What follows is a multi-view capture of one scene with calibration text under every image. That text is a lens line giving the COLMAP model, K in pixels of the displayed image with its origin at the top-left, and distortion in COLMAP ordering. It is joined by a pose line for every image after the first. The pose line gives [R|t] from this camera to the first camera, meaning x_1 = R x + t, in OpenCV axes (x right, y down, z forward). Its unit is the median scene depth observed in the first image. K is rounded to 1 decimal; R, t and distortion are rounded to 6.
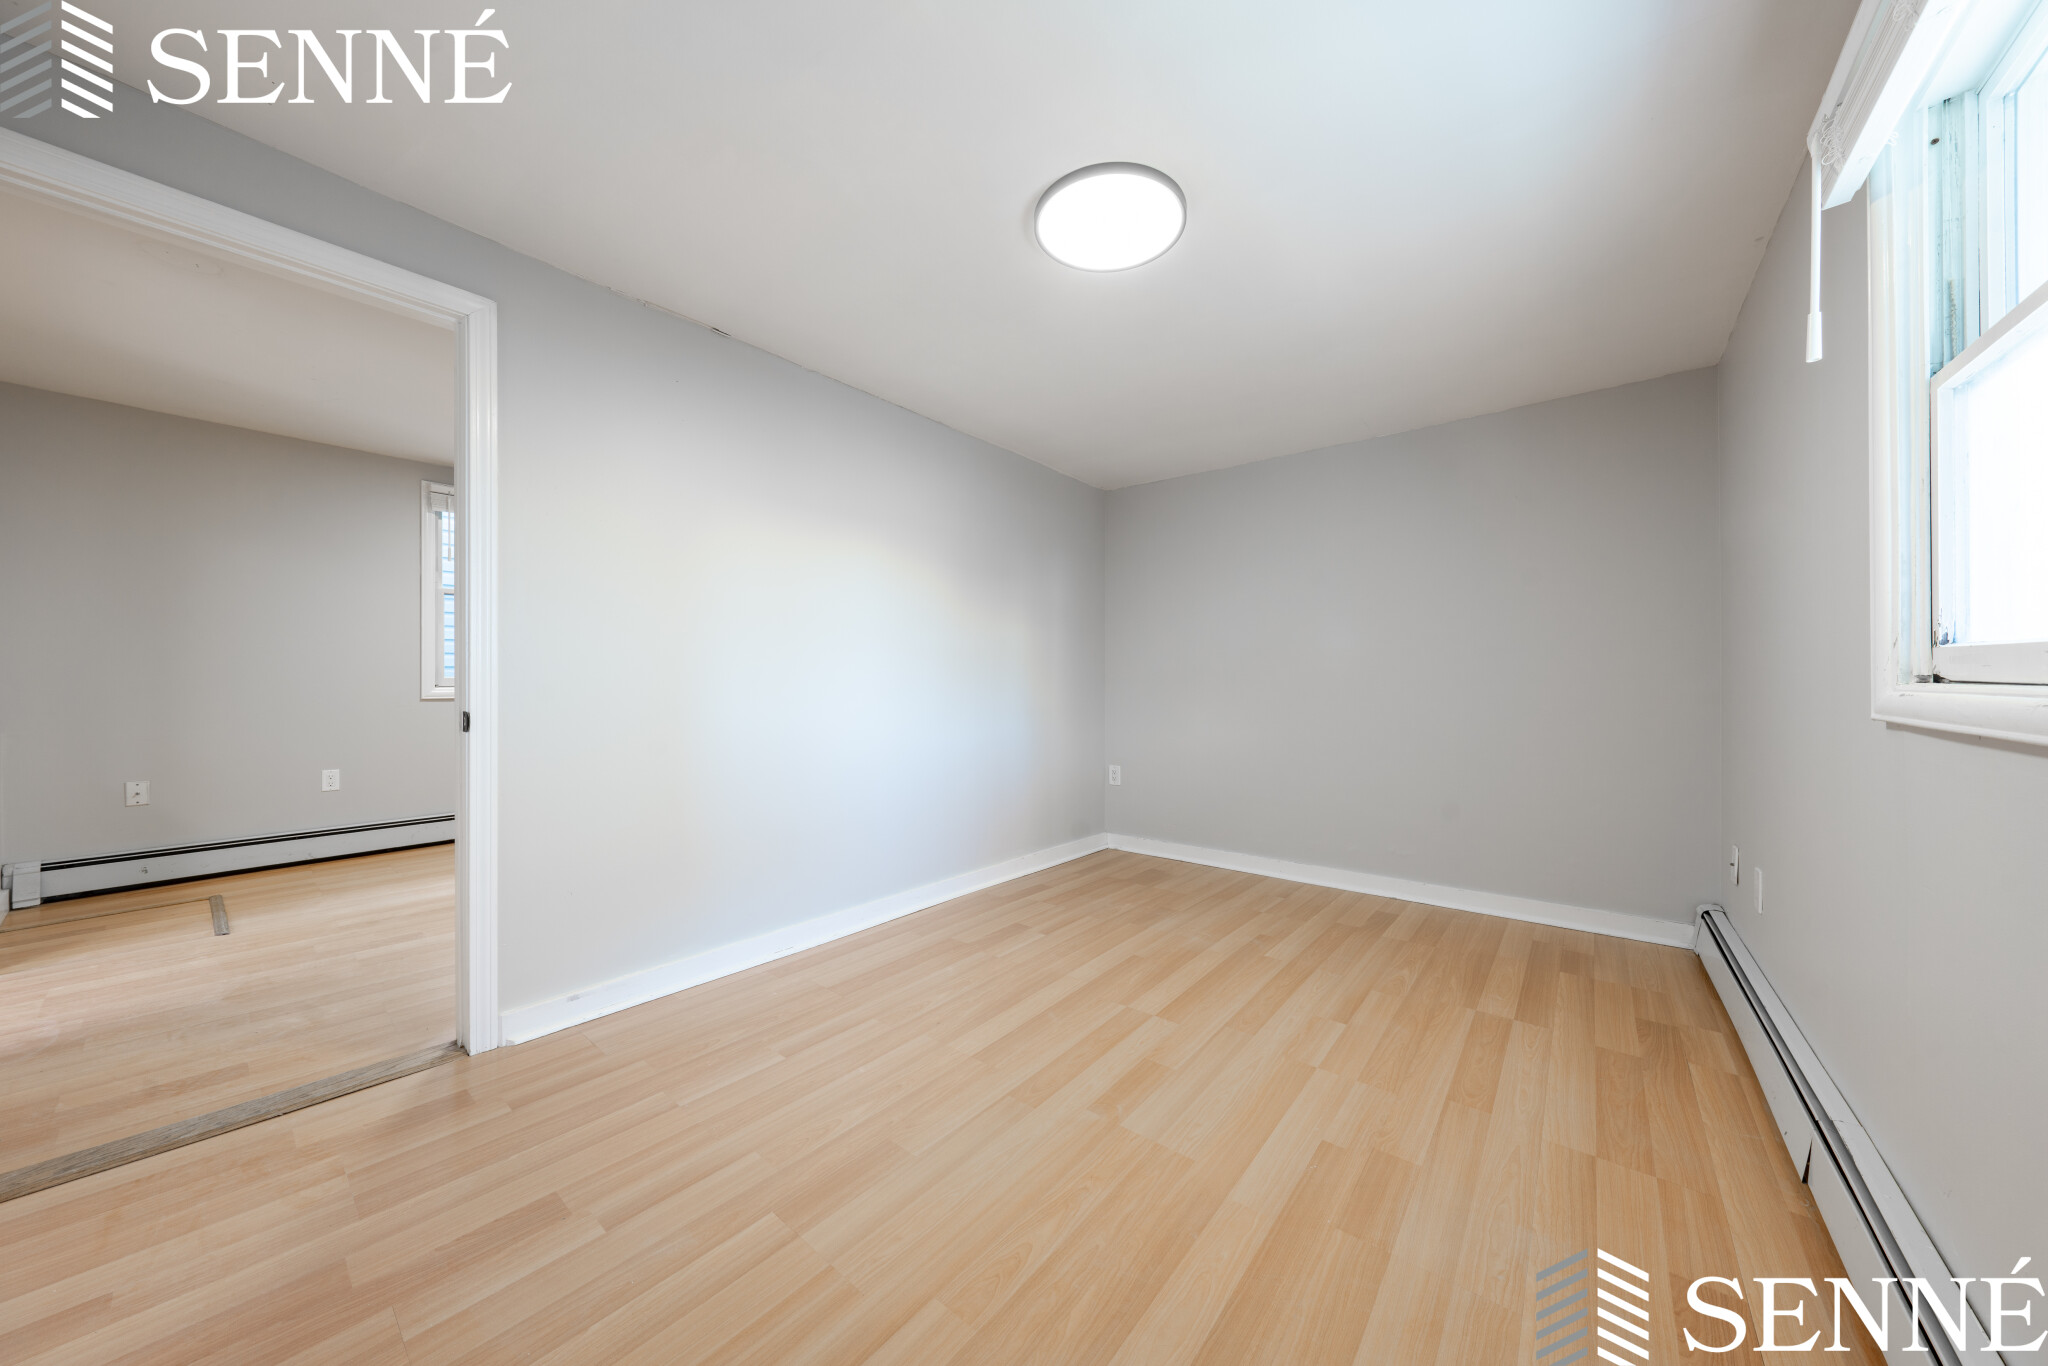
lens RADIAL K [[685.3, 0, 1020.0], [0, 685.3, 677.1], [0, 0, 1]] dist [-0.003397, -0.000374]
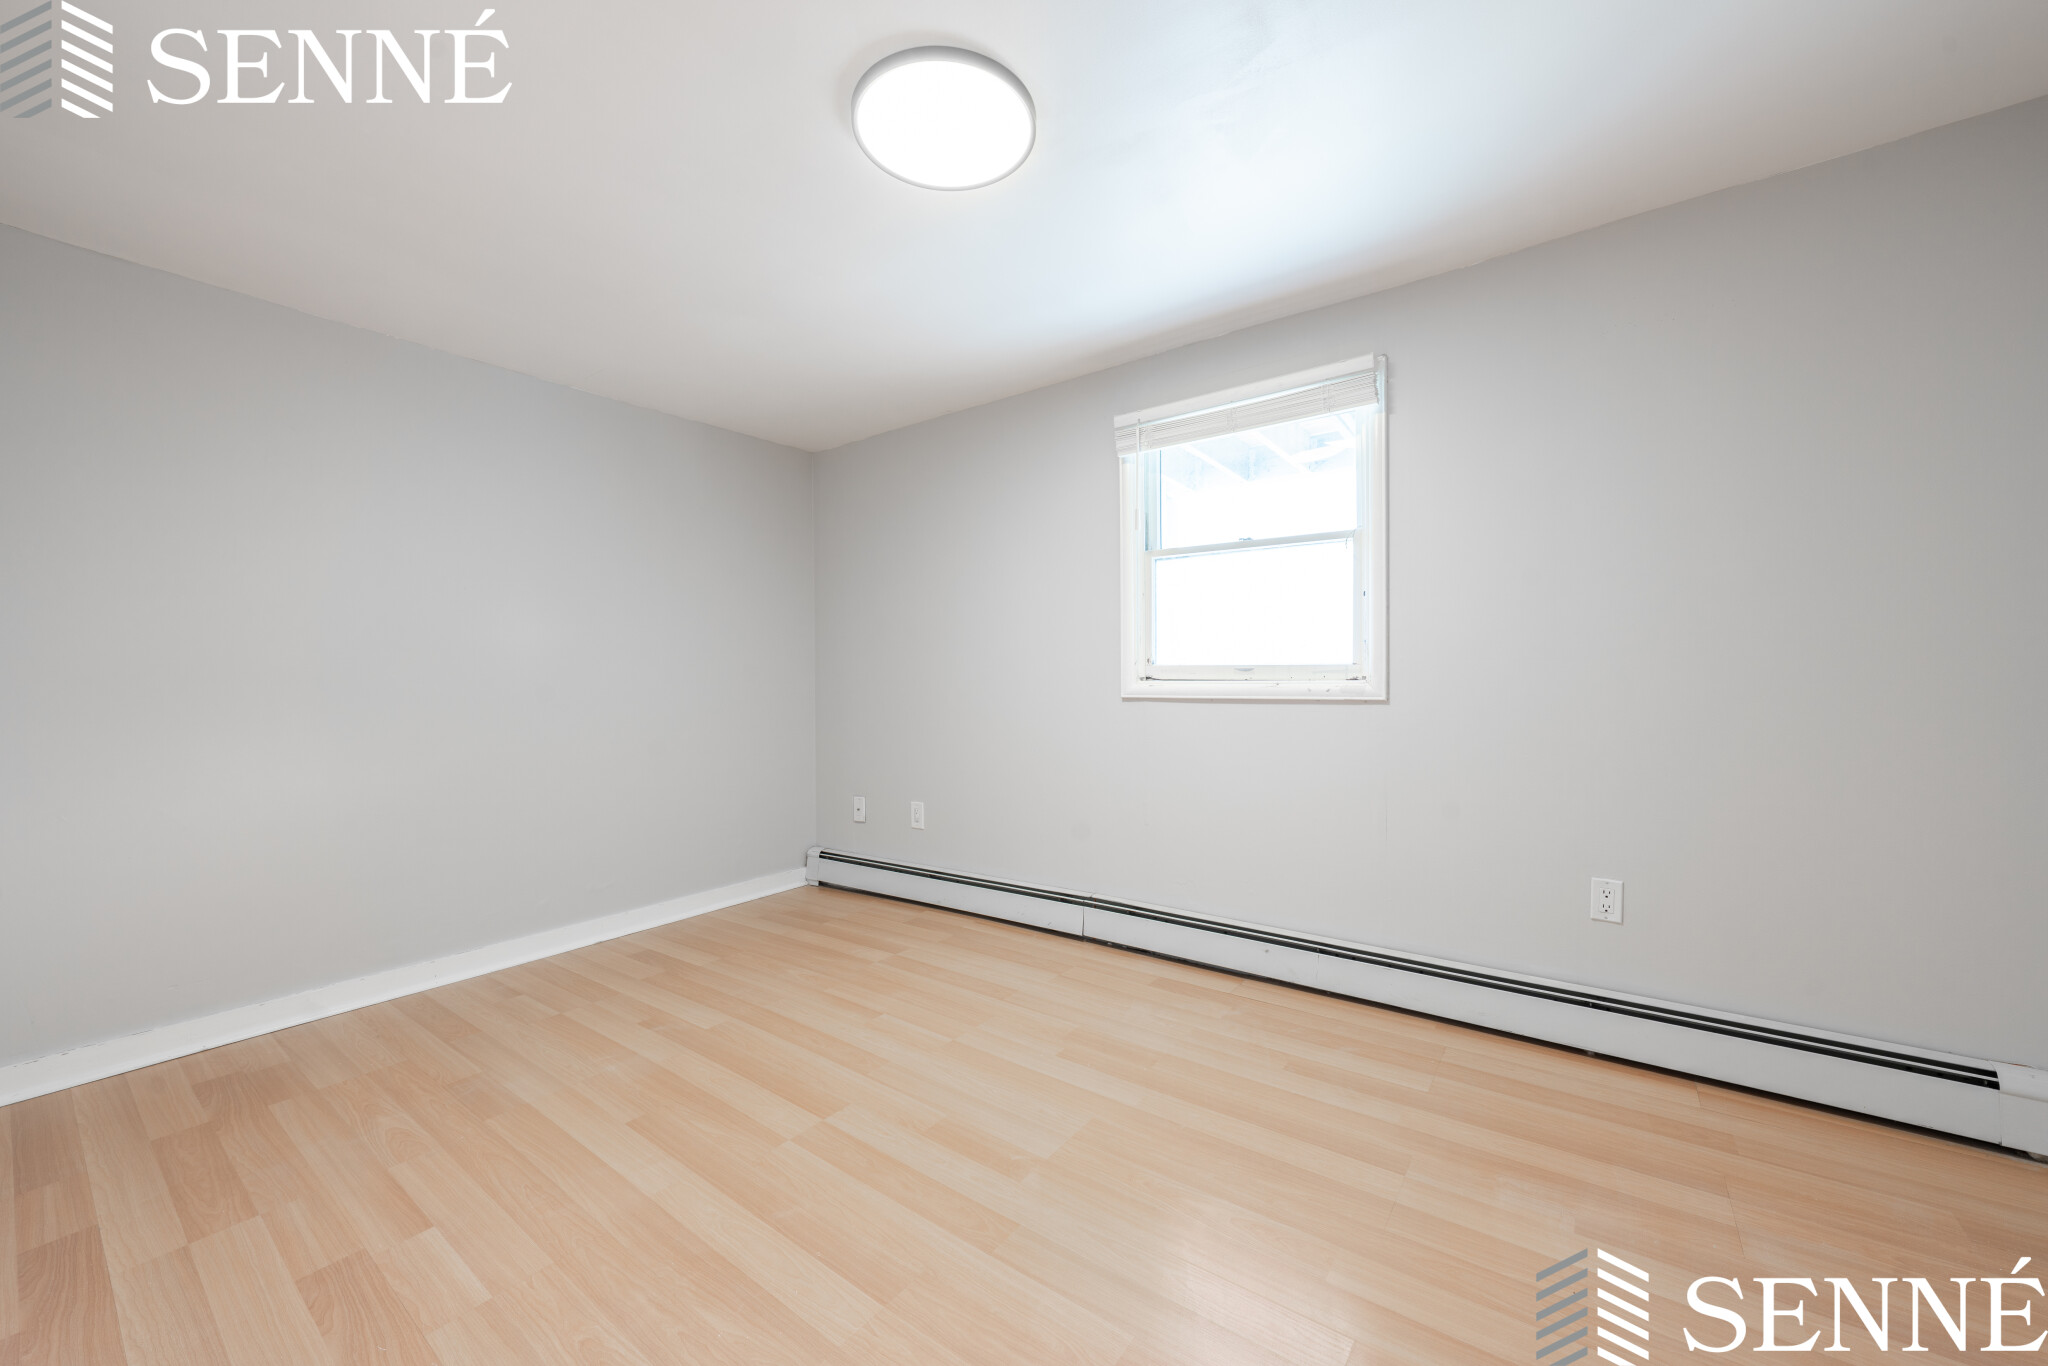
lens RADIAL K [[778.7, 0, 1019.0], [0, 778.7, 674.2], [0, 0, 1]] dist [0.001645, 0.000152]
pose [[-0.056600, 0.008869, 0.998358, -0.613739], [0.004709, 0.999952, -0.008616, 0.004096], [-0.998386, 0.004213, -0.056639, 0.736483]]
